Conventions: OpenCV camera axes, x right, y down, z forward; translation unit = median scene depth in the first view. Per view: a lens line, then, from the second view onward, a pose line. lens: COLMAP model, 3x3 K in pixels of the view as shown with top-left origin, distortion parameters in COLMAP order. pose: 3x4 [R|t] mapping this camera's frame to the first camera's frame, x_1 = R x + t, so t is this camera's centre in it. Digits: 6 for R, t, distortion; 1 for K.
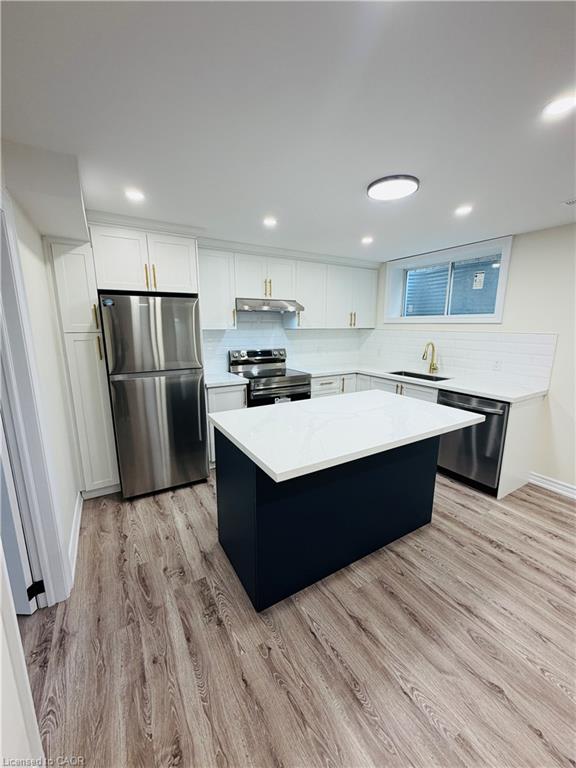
lens RADIAL K [[304.9, 0, 288.8], [0, 304.9, 384.1], [0, 0, 1]] dist [-0.000011, 0.000311]
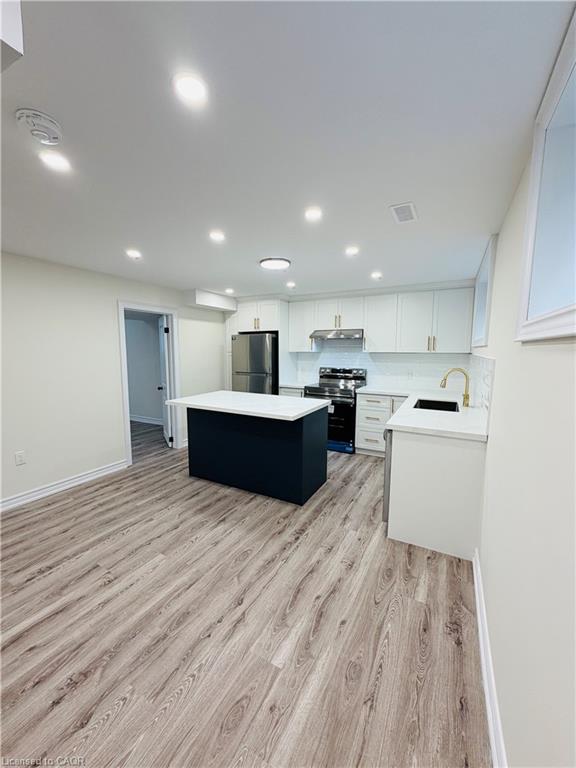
lens RADIAL K [[304.9, 0, 288.8], [0, 304.9, 384.1], [0, 0, 1]] dist [-0.000011, 0.000311]
pose [[0.513189, 0.098064, -0.852655, 0.998405], [-0.171253, 0.985174, 0.010234, -0.023971], [0.841017, 0.140768, 0.522374, 0.169587]]
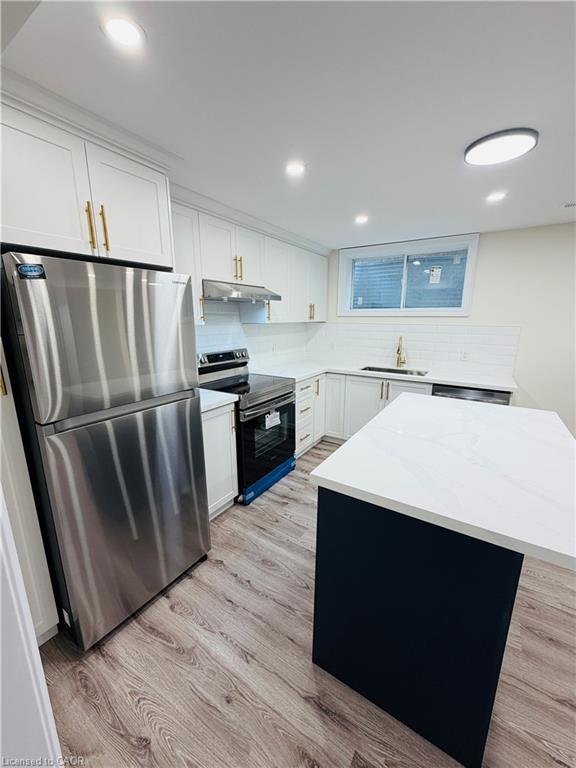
lens RADIAL K [[304.9, 0, 288.8], [0, 304.9, 384.1], [0, 0, 1]] dist [-0.000011, 0.000311]
pose [[0.896895, -0.095241, 0.431866, -0.310025], [0.084679, 0.995451, 0.043669, -0.058535], [-0.434061, -0.002597, 0.900880, 0.283984]]
